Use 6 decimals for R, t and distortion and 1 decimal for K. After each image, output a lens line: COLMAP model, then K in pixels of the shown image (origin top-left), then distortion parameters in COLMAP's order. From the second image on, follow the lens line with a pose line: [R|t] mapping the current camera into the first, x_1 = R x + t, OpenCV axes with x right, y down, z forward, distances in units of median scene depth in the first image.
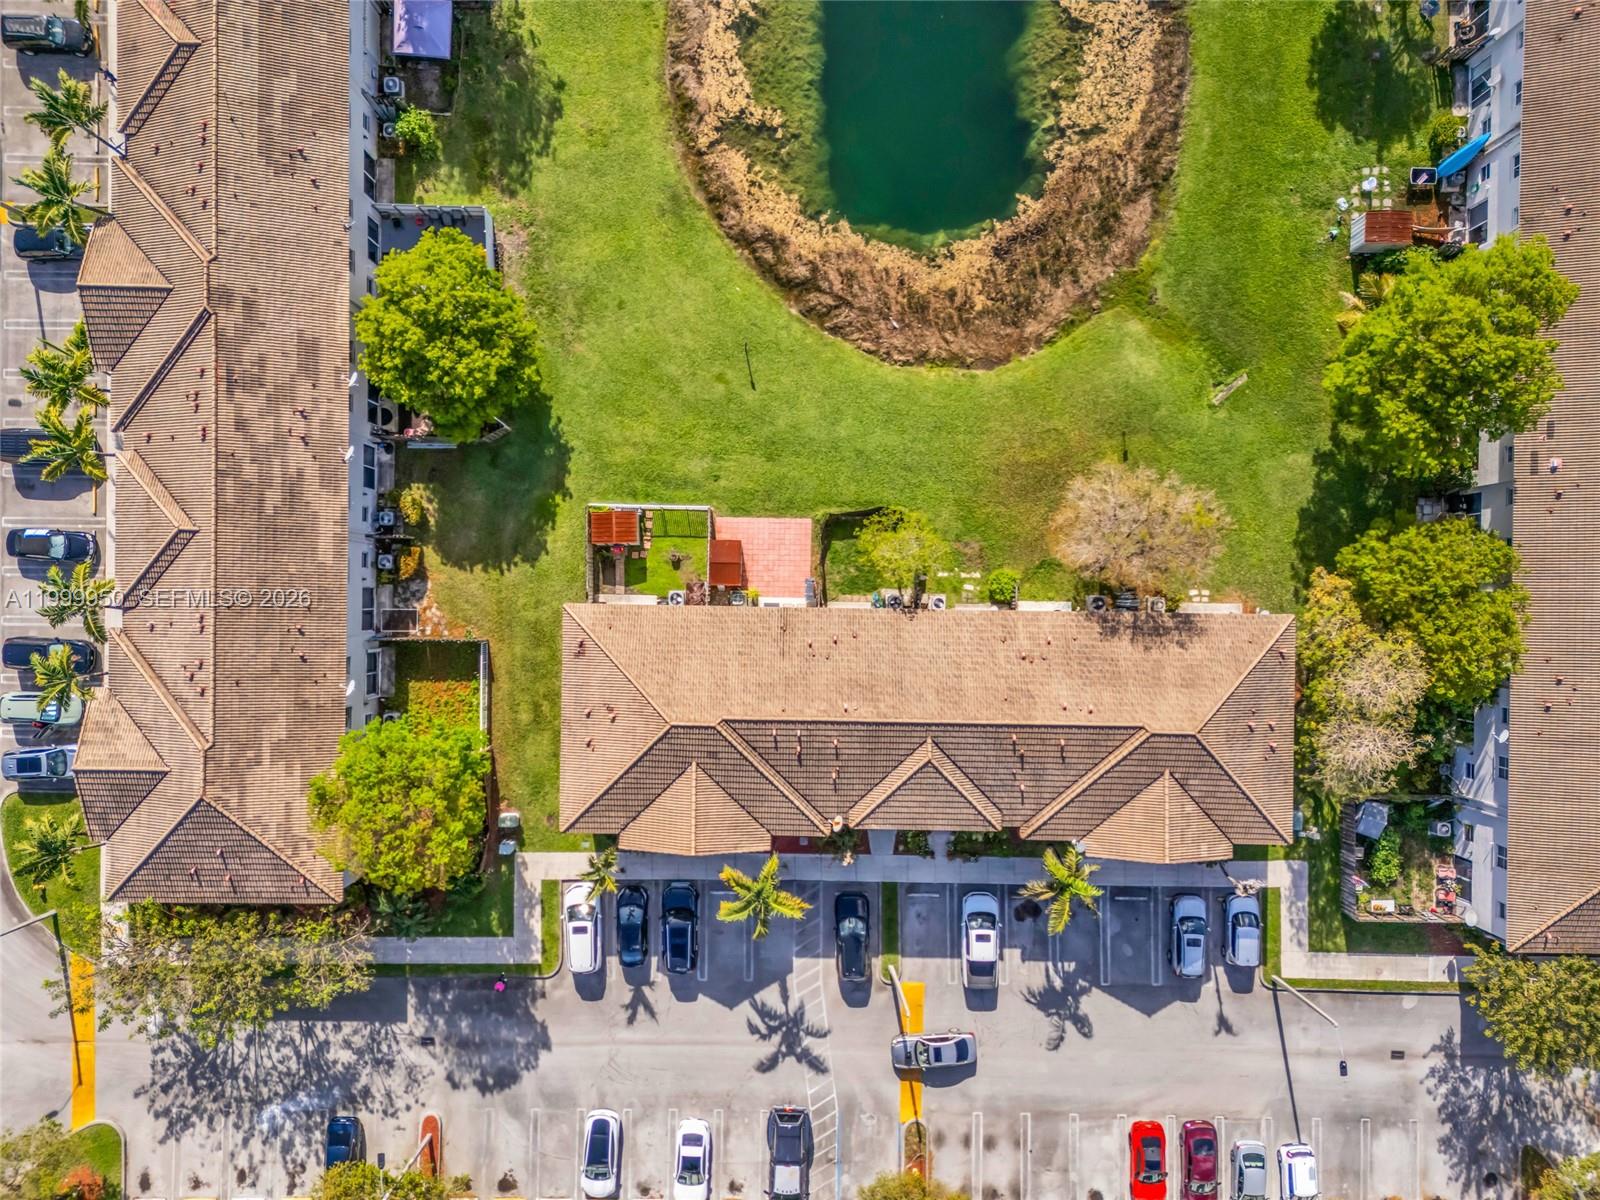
lens RADIAL K [[1181.7, 0, 795.8], [0, 1181.7, 591.4], [0, 0, 1]] dist [0.079589, -0.079170]
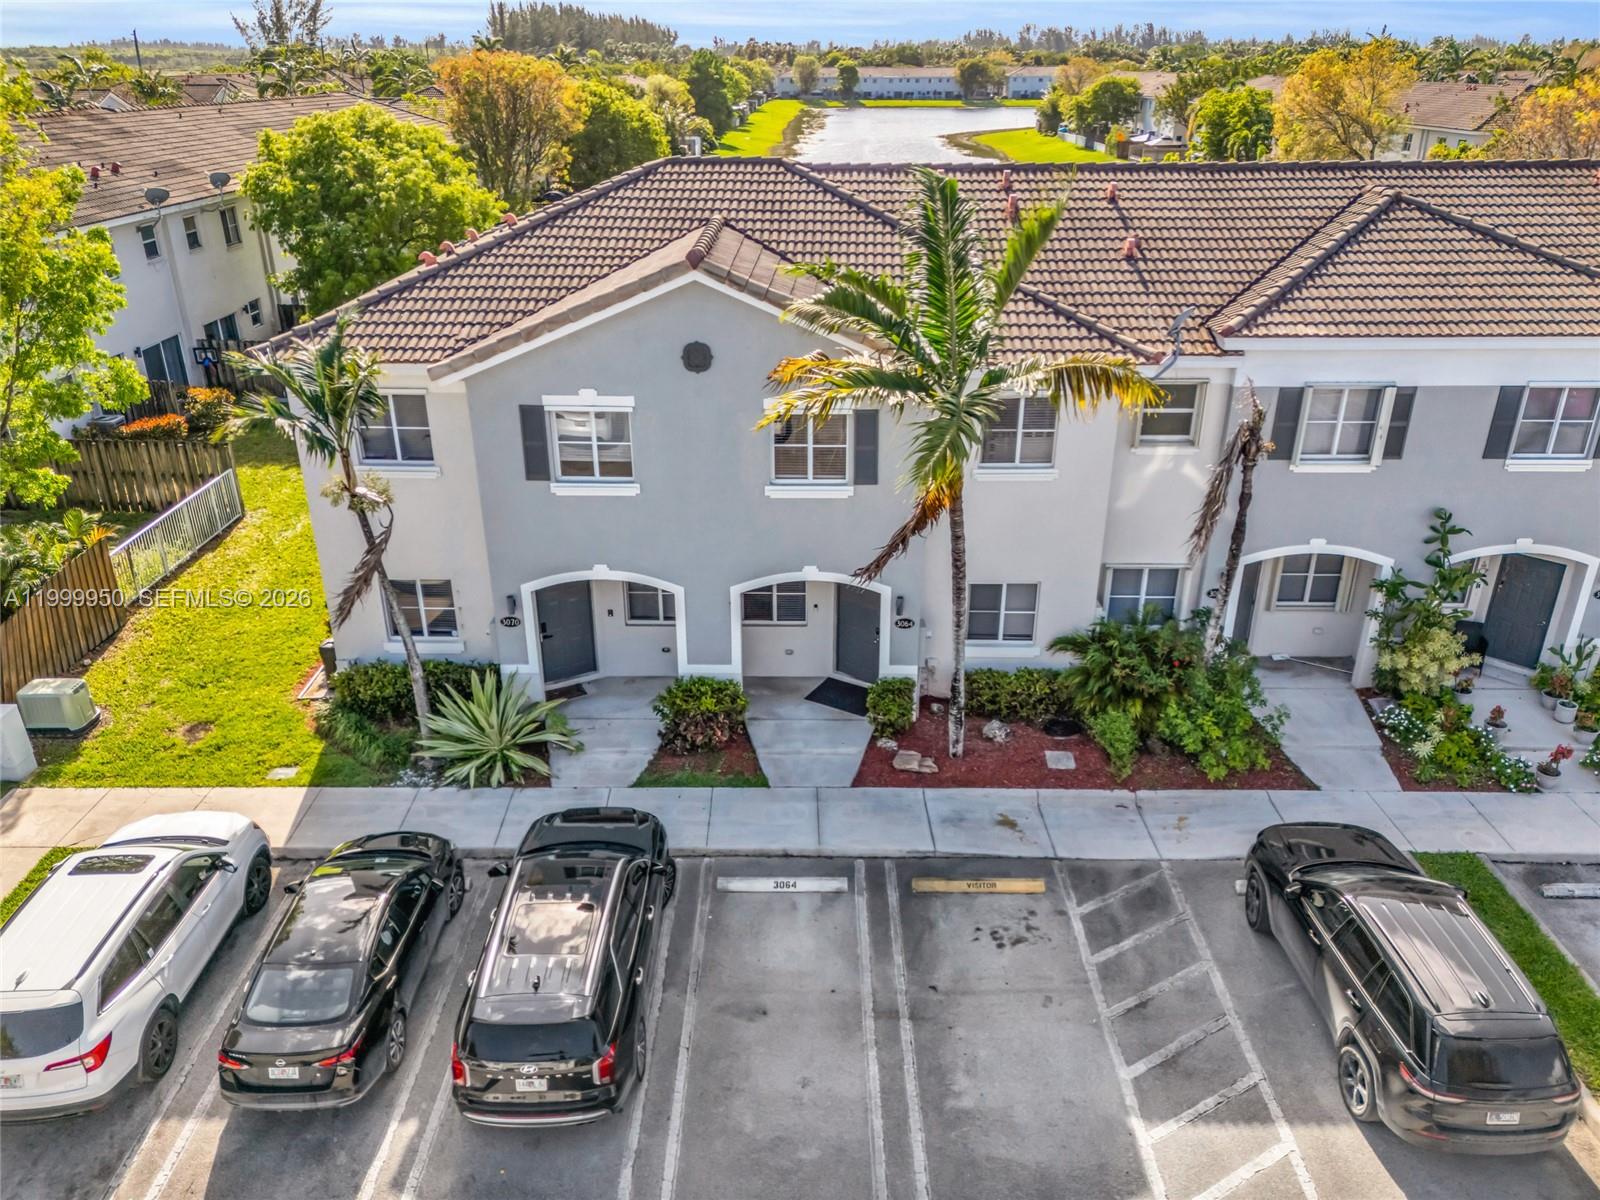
lens RADIAL K [[1181.7, 0, 795.8], [0, 1181.7, 591.4], [0, 0, 1]] dist [0.079589, -0.079170]
pose [[0.999931, -0.008746, -0.007810, -0.053069], [-0.003646, 0.401155, -0.916003, 0.445796], [0.011144, 0.915968, 0.401096, 0.834622]]
